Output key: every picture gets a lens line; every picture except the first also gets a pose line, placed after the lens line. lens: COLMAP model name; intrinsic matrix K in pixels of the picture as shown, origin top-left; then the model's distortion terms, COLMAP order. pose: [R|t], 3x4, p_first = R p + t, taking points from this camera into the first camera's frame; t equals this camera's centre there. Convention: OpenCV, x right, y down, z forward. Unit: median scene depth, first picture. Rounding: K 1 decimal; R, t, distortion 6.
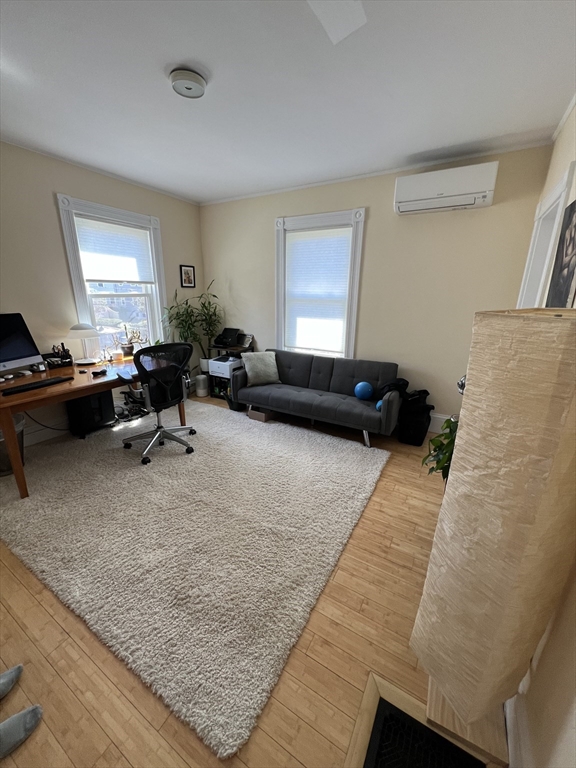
lens RADIAL K [[309.0, 0, 286.7], [0, 309.0, 383.6], [0, 0, 1]] dist [0.002988, 0.001016]
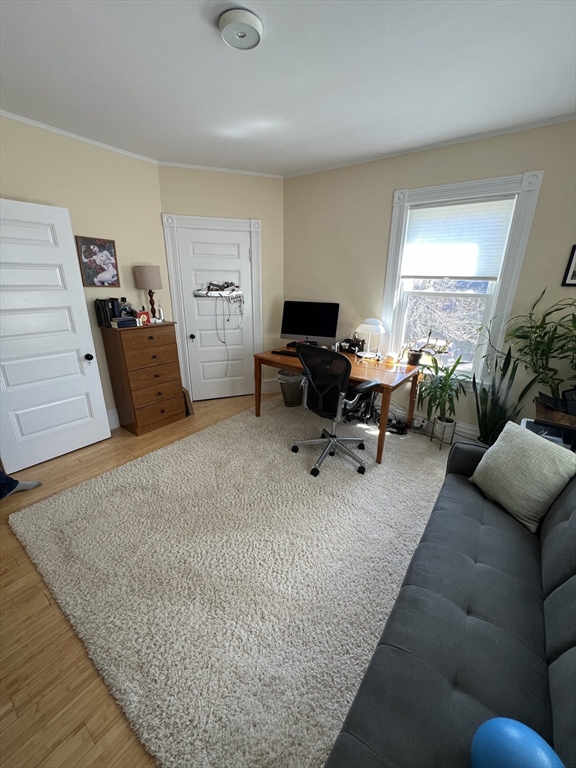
lens RADIAL K [[309.0, 0, 289.7], [0, 309.0, 381.4], [0, 0, 1]] dist [0.002988, 0.001016]
pose [[-0.115262, 0.302092, -0.946285, 0.397187], [-0.308505, 0.894639, 0.323182, -0.245572], [0.944214, 0.329184, -0.009921, 0.787705]]
